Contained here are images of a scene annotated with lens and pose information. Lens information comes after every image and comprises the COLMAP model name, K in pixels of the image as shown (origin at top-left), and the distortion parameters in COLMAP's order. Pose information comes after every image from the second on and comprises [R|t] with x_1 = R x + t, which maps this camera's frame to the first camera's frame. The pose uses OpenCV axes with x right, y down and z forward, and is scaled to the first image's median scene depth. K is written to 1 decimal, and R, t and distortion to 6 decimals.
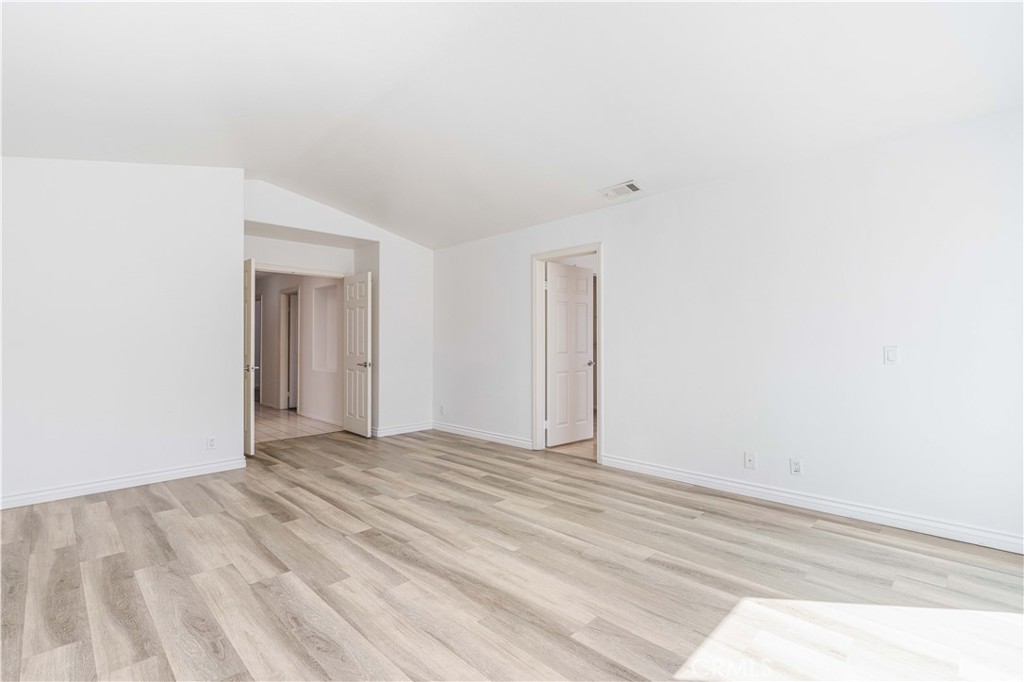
lens RADIAL K [[470.9, 0, 512.0], [0, 470.9, 341.0], [0, 0, 1]] dist [-0.002139, 0.000313]
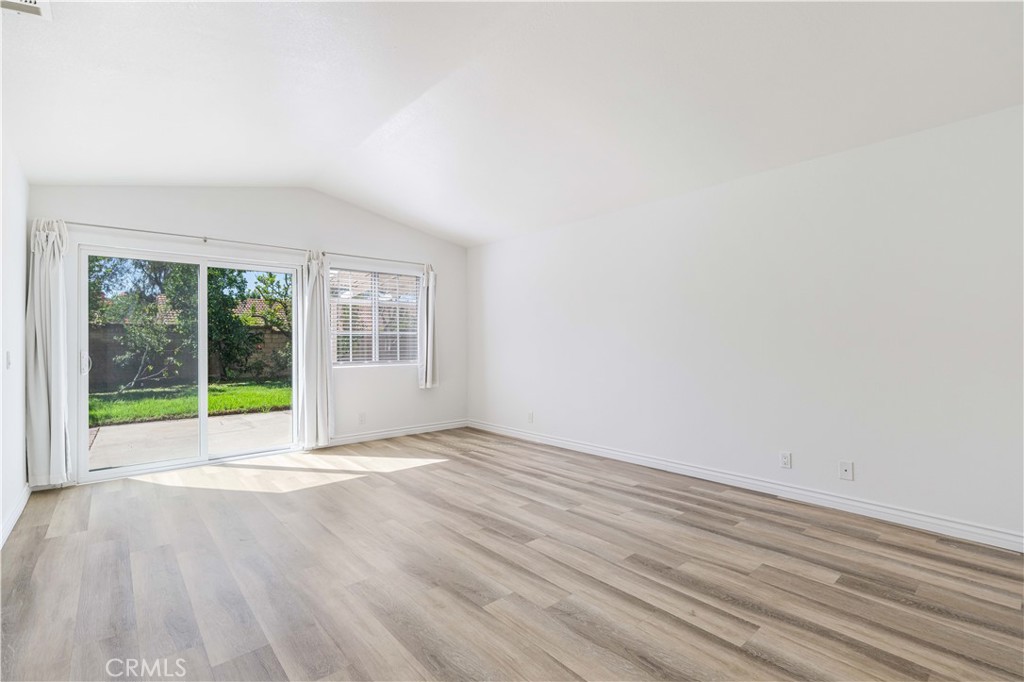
lens RADIAL K [[470.9, 0, 512.0], [0, 470.9, 341.0], [0, 0, 1]] dist [-0.002139, 0.000313]
pose [[-0.997239, 0.013148, 0.073086, -0.362799], [0.012178, 0.999832, -0.013700, 0.016276], [-0.073254, -0.012772, -0.997232, 2.021588]]
